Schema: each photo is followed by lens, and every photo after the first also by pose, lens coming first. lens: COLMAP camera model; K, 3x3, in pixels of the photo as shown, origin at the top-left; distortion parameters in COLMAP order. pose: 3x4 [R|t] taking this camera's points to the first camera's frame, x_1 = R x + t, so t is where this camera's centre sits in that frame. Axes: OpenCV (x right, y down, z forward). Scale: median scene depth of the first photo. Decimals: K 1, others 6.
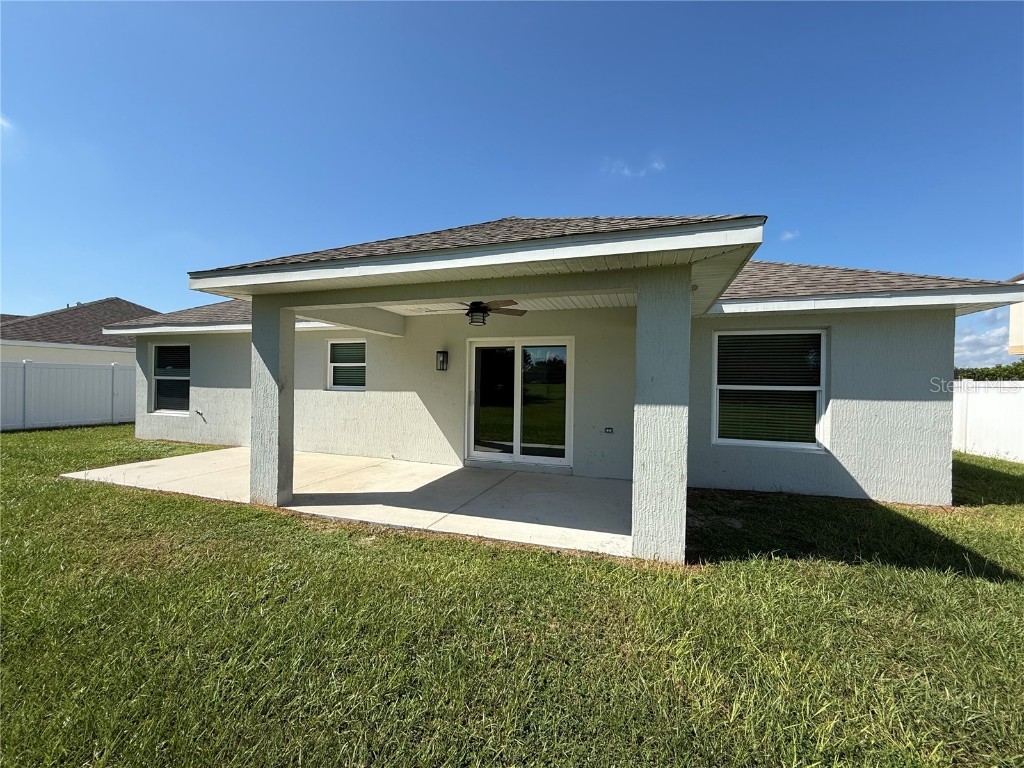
lens RADIAL K [[412.5, 0, 512.5], [0, 412.5, 384.5], [0, 0, 1]] dist [0.000363, 0.000111]
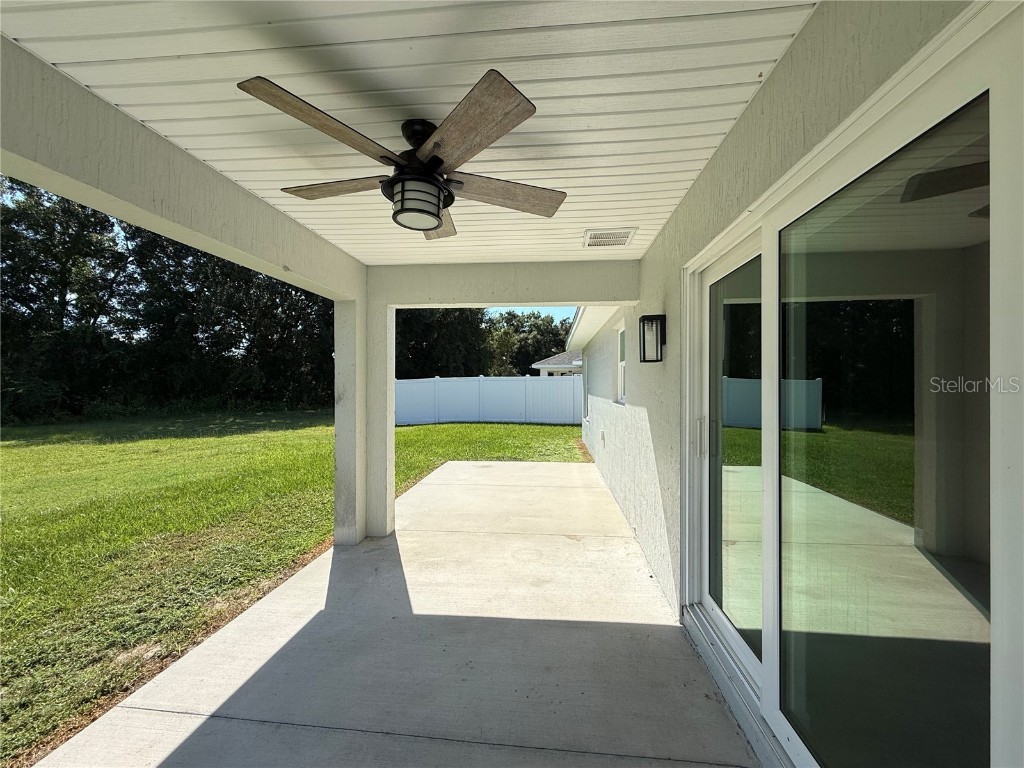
lens RADIAL K [[412.5, 0, 512.0], [0, 412.5, 384.4], [0, 0, 1]] dist [0.000363, 0.000111]
pose [[0.224307, -0.011360, -0.974452, 0.203000], [-0.000869, 0.999929, -0.011857, -0.007249], [0.974518, 0.003506, 0.224281, 0.763900]]
